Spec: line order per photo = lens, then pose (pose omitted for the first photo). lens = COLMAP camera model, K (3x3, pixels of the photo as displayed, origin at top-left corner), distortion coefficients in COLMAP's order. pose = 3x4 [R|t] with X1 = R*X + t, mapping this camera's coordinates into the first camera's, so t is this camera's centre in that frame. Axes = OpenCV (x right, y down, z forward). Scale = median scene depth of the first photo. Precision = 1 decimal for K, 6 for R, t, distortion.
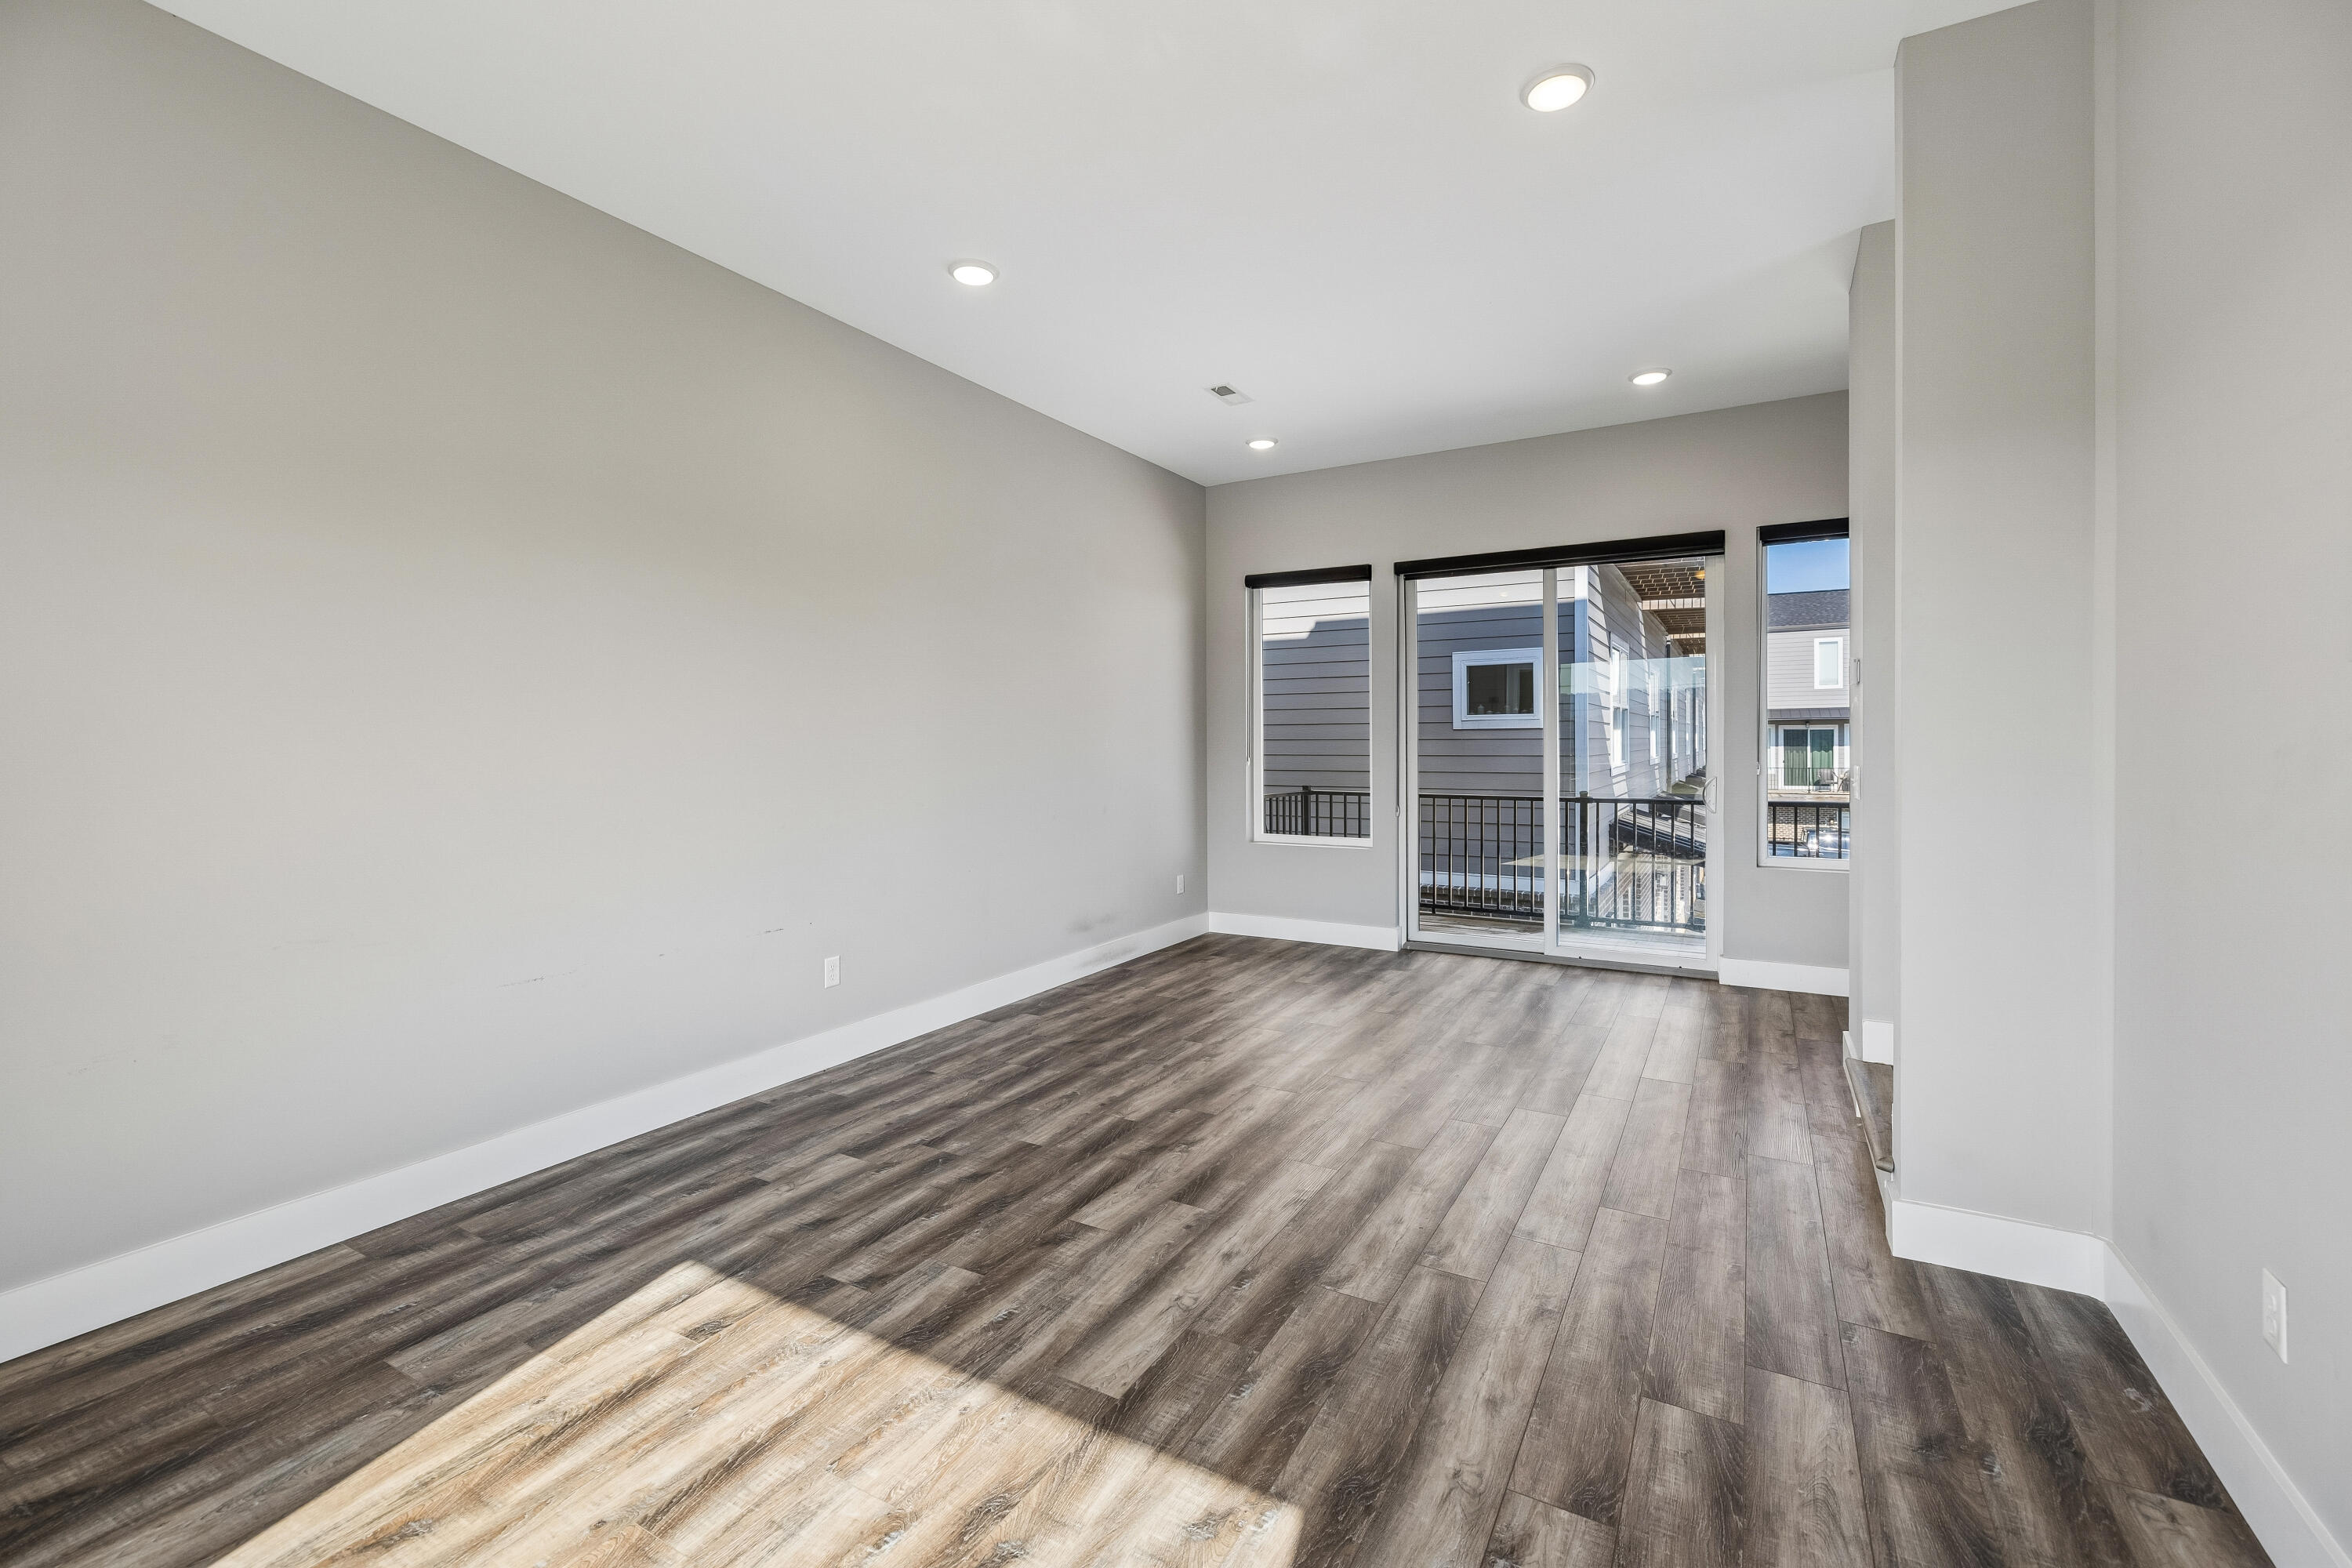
lens RADIAL K [[994.9, 0, 1173.2], [0, 994.9, 751.8], [0, 0, 1]] dist [0.000639, -0.000556]
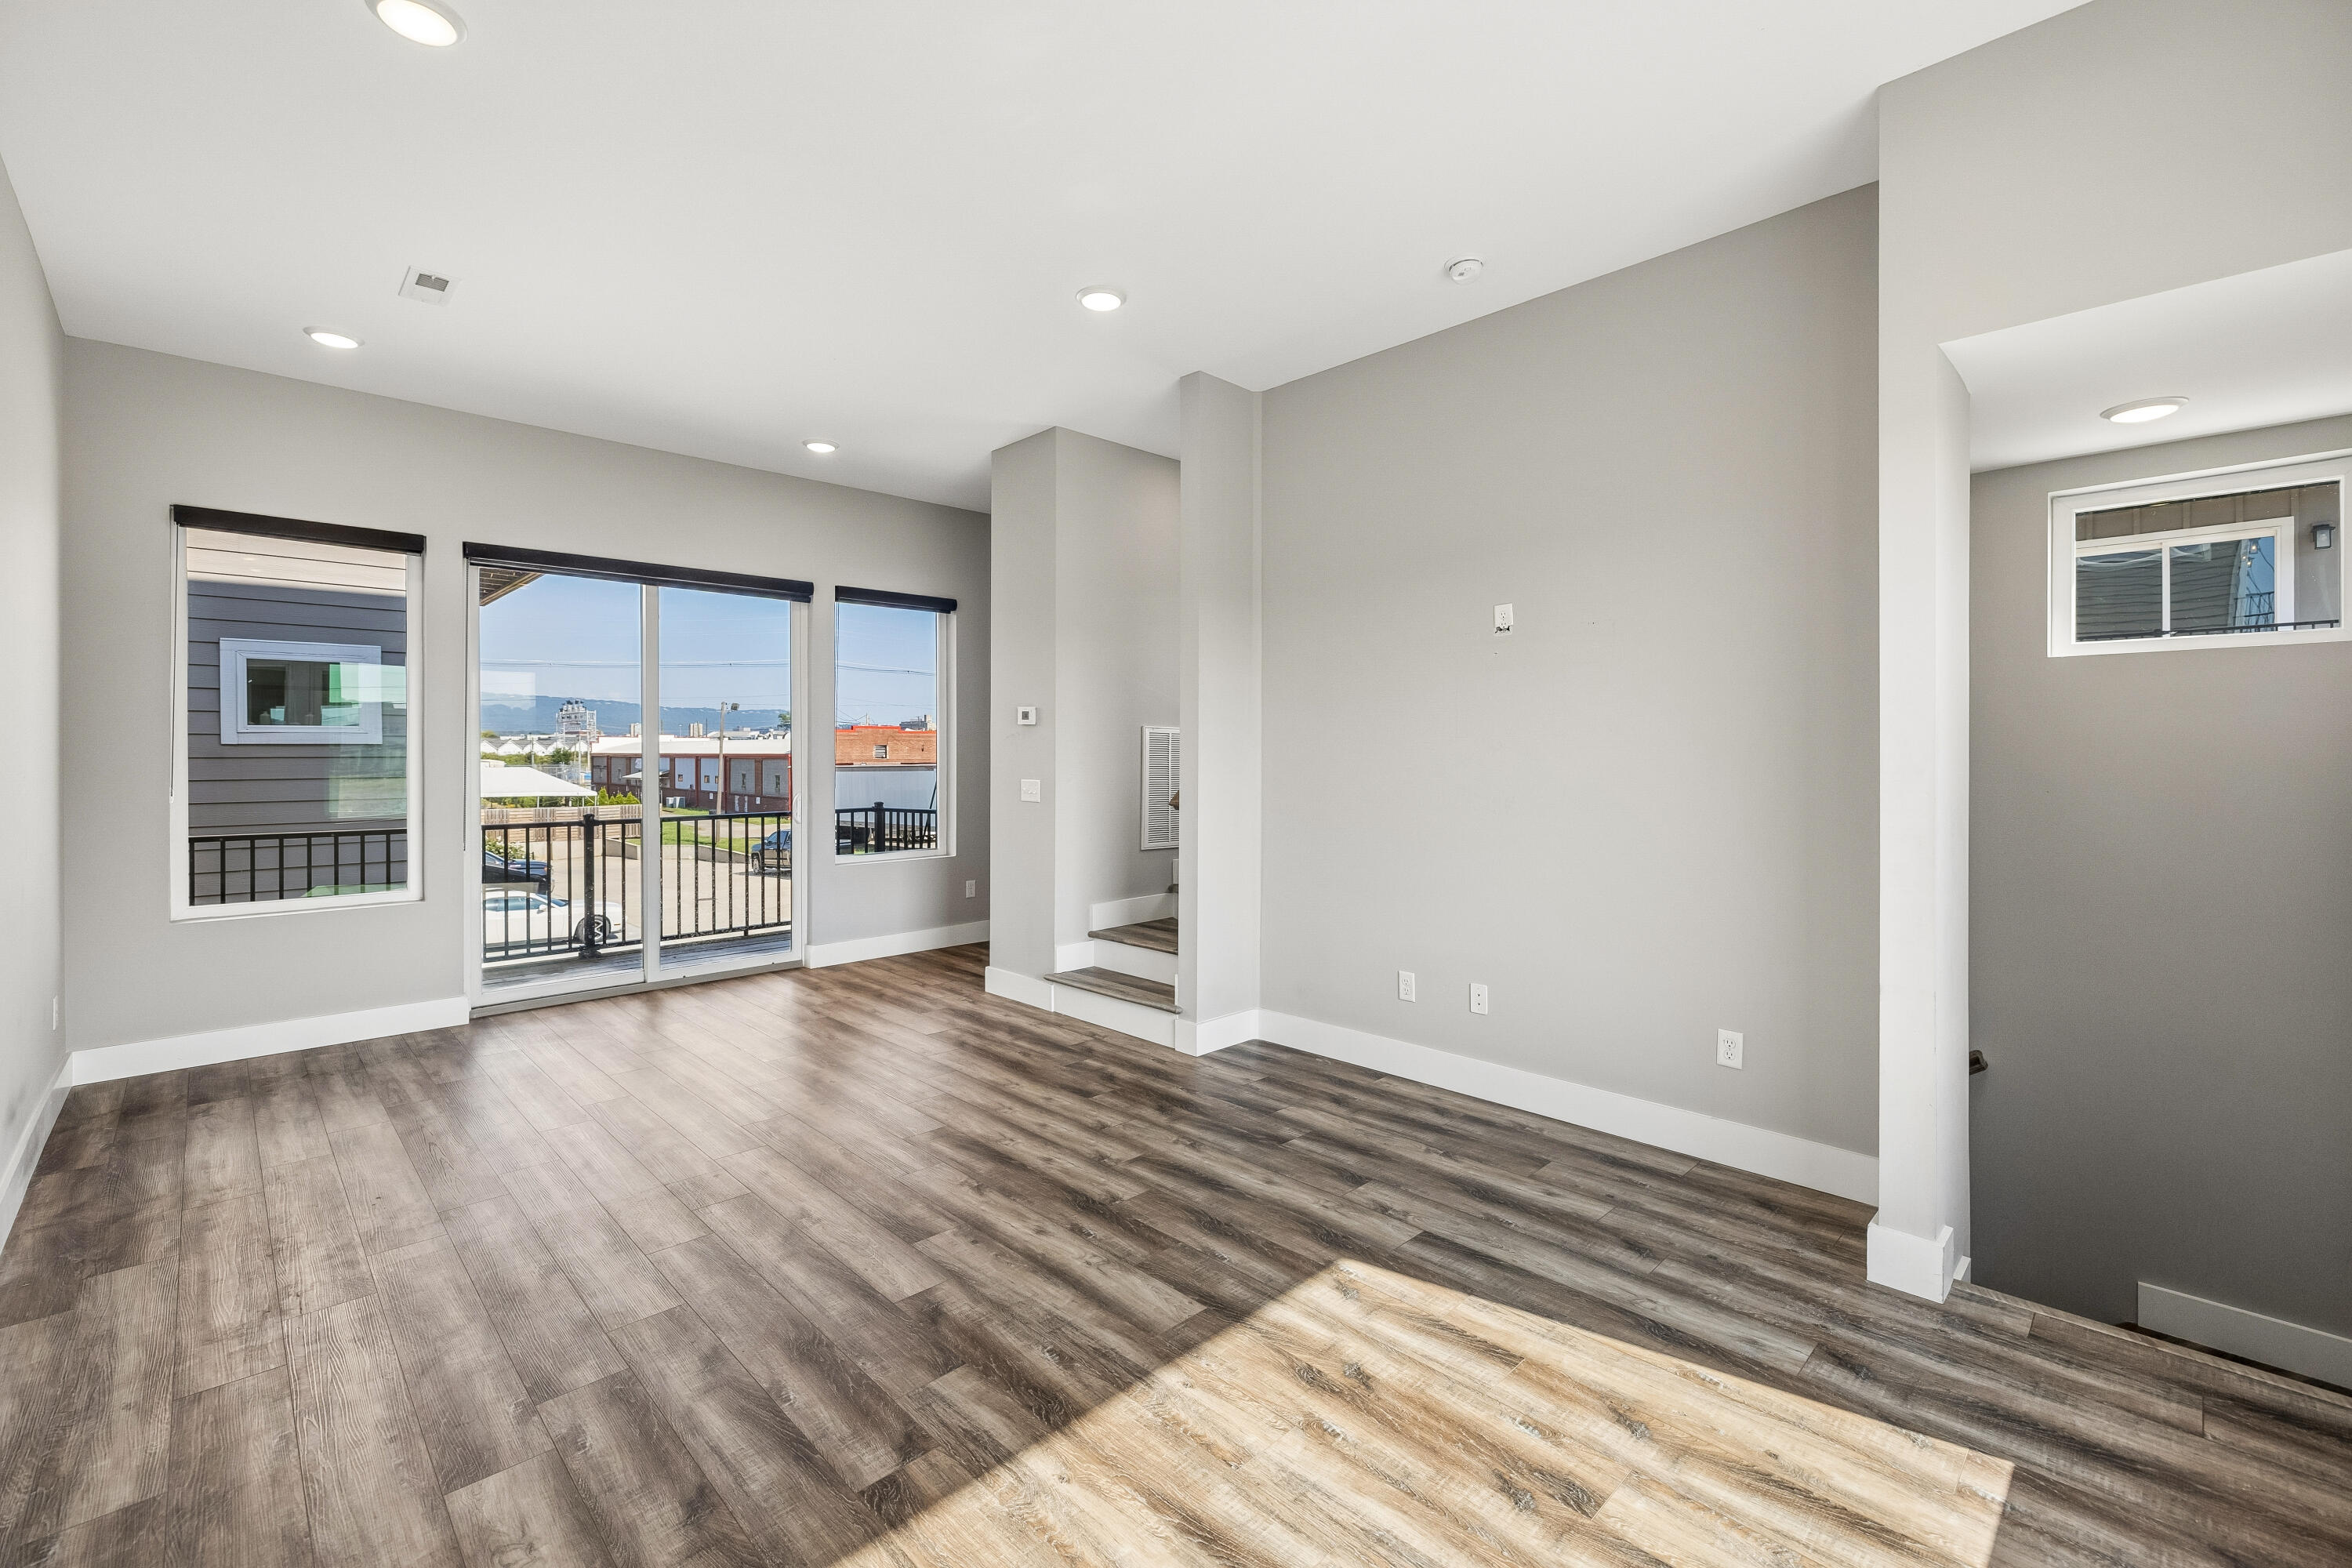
lens RADIAL K [[994.9, 0, 1188.5], [0, 994.9, 759.8], [0, 0, 1]] dist [0.000639, -0.000556]
pose [[0.263091, -0.003947, 0.964763, -0.575140], [0.010221, 0.999947, 0.001304, -0.012208], [-0.964717, 0.009518, 0.263118, 0.321457]]
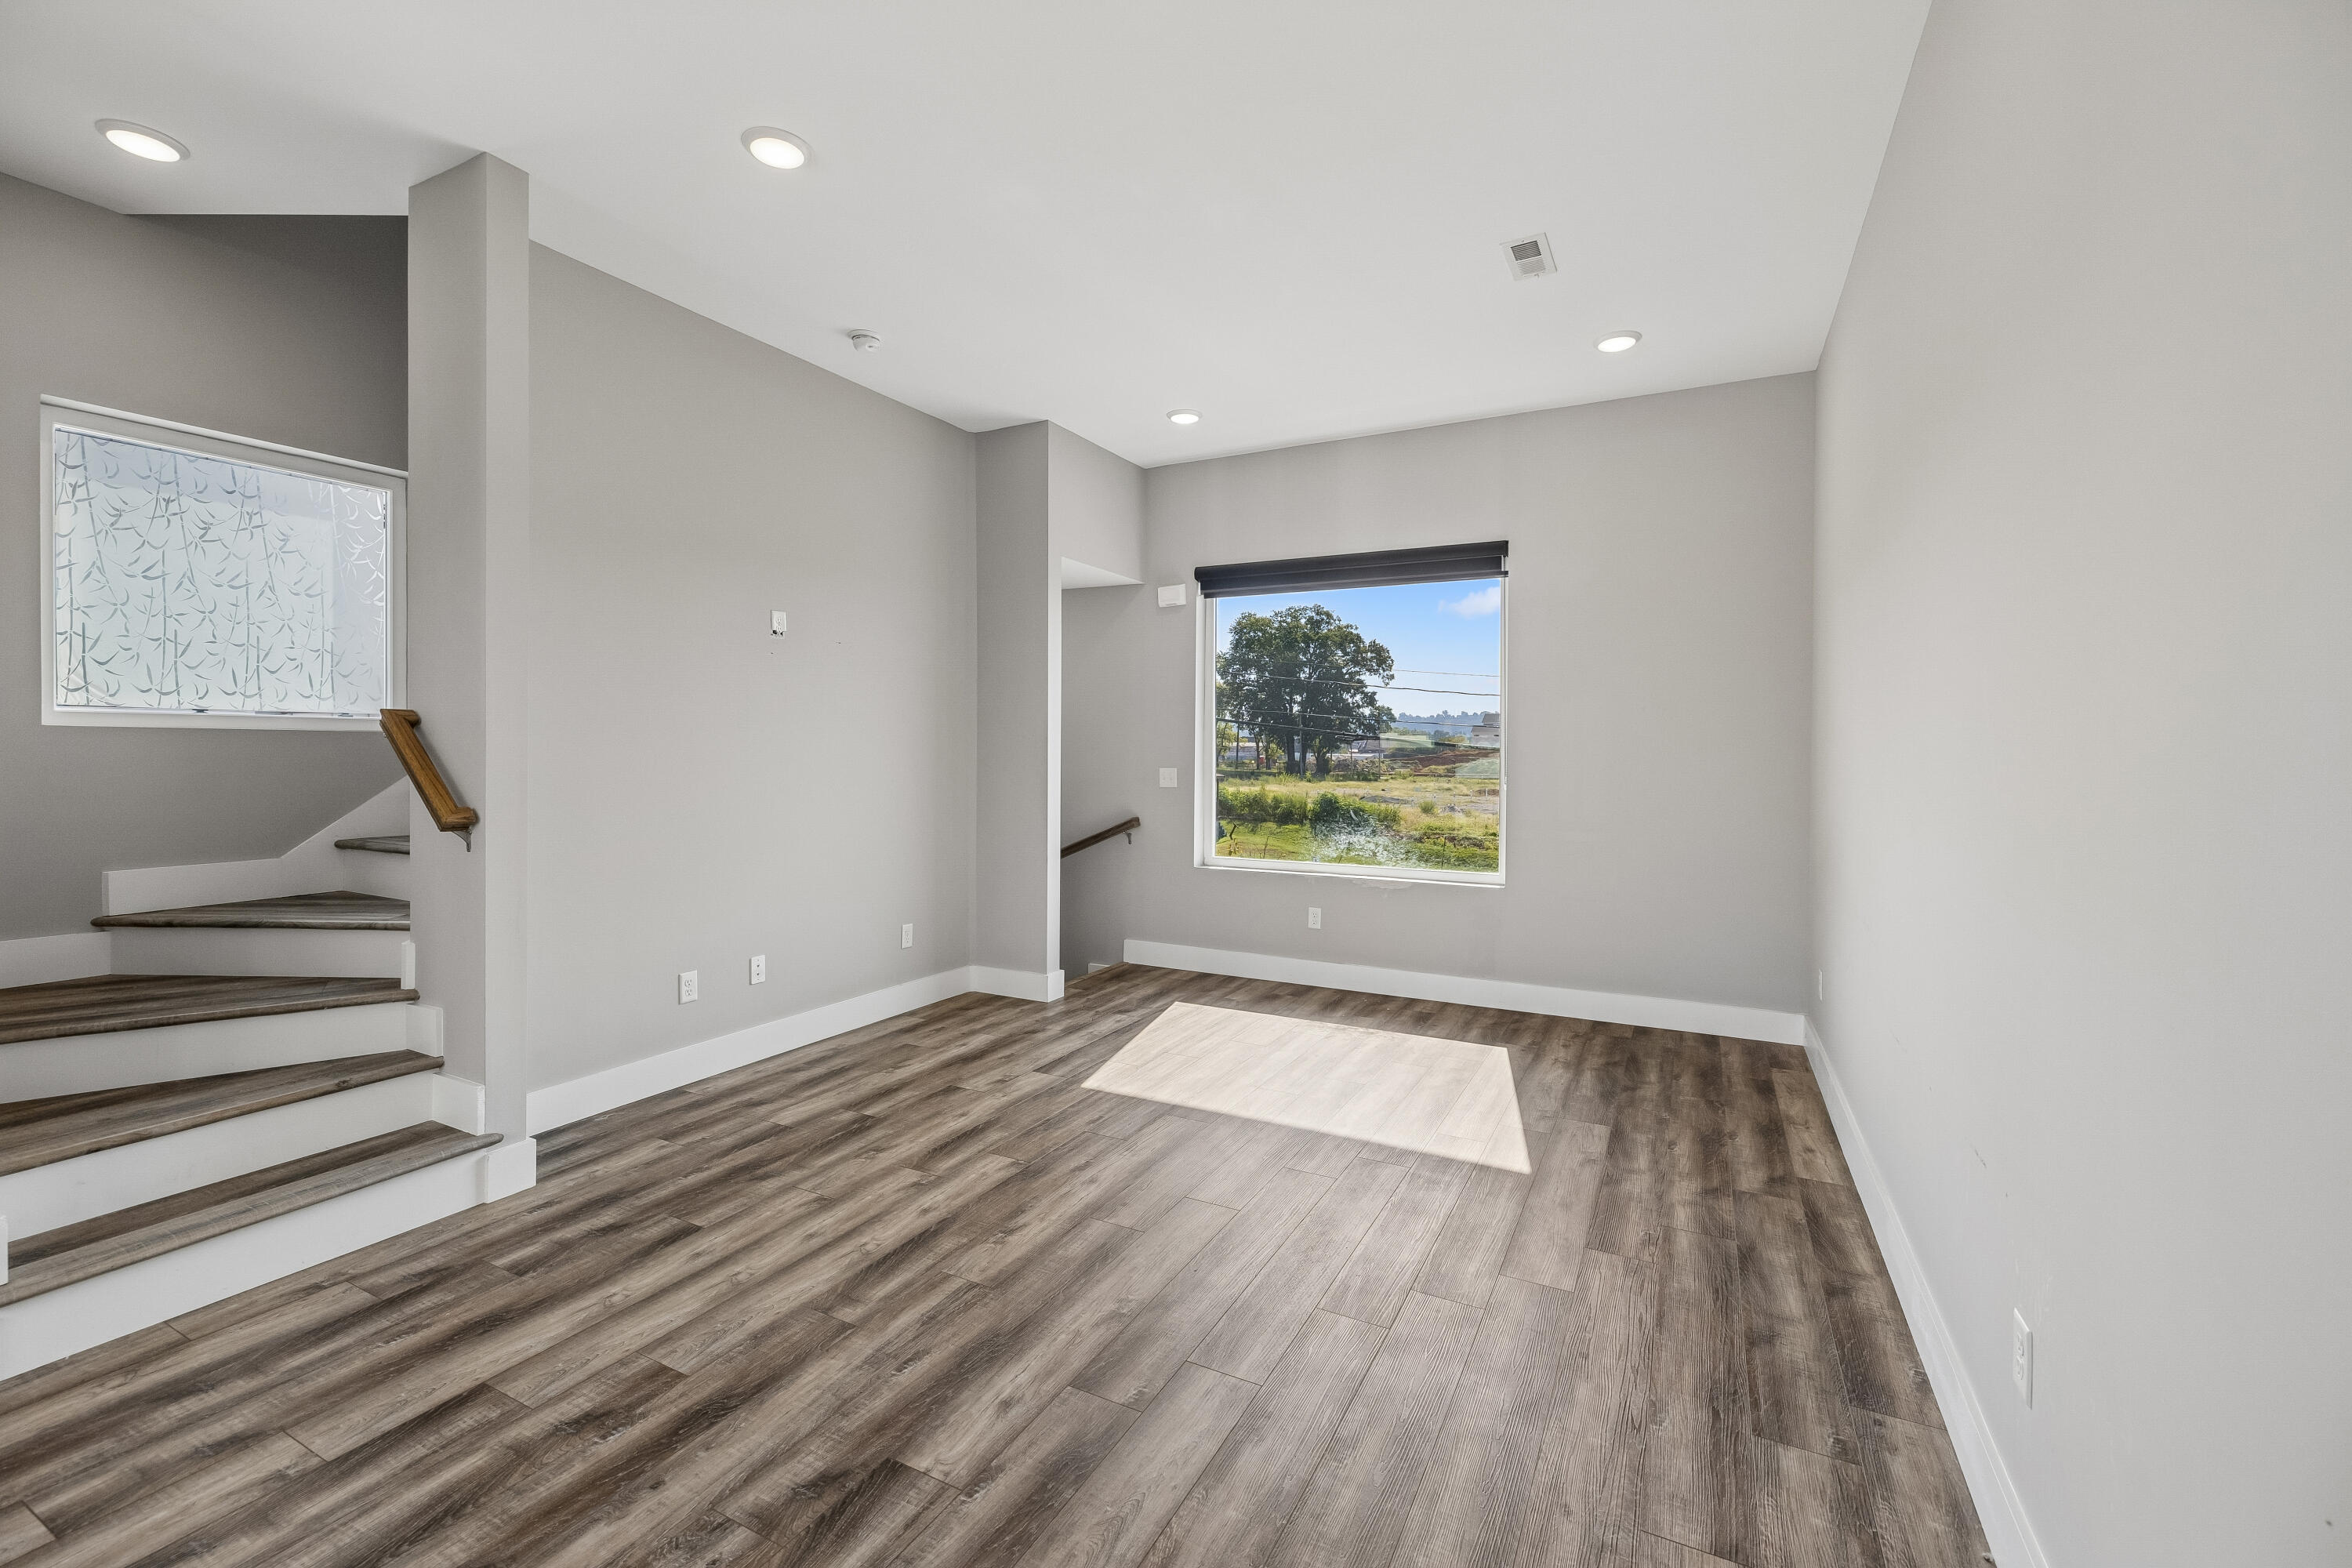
lens RADIAL K [[994.9, 0, 1158.2], [0, 994.9, 751.1], [0, 0, 1]] dist [0.000639, -0.000556]
pose [[-0.999616, 0.000443, -0.027713, 0.004702], [0.000090, 0.999919, 0.012746, -0.018354], [0.027717, 0.012738, -0.999535, 1.304037]]
